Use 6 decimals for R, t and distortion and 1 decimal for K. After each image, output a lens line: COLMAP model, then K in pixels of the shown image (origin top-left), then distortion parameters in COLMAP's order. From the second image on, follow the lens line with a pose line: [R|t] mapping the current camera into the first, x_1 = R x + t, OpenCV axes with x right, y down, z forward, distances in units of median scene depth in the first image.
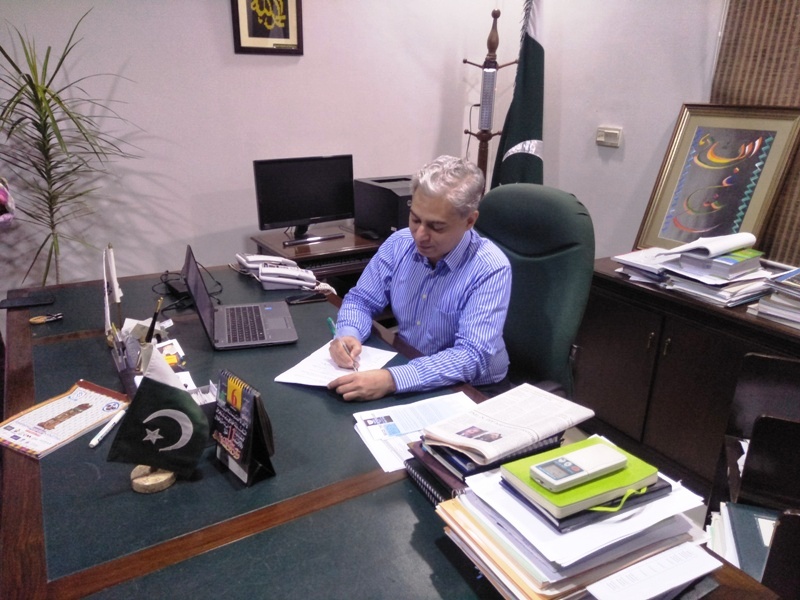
lens RADIAL K [[581.3, 0, 400.0], [0, 581.3, 300.0], [0, 0, 1]] dist [0.064256, -0.056779]
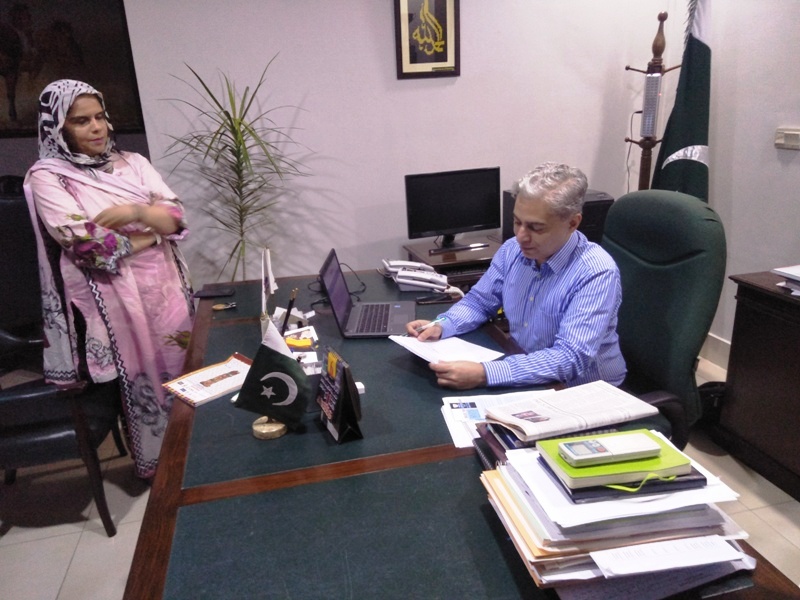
lens RADIAL K [[581.3, 0, 400.0], [0, 581.3, 300.0], [0, 0, 1]] dist [0.064256, -0.056779]
pose [[0.953666, 0.039020, -0.298326, 0.096680], [-0.046806, 0.998723, -0.018996, 0.020642], [0.297203, 0.032079, 0.954275, -0.048987]]
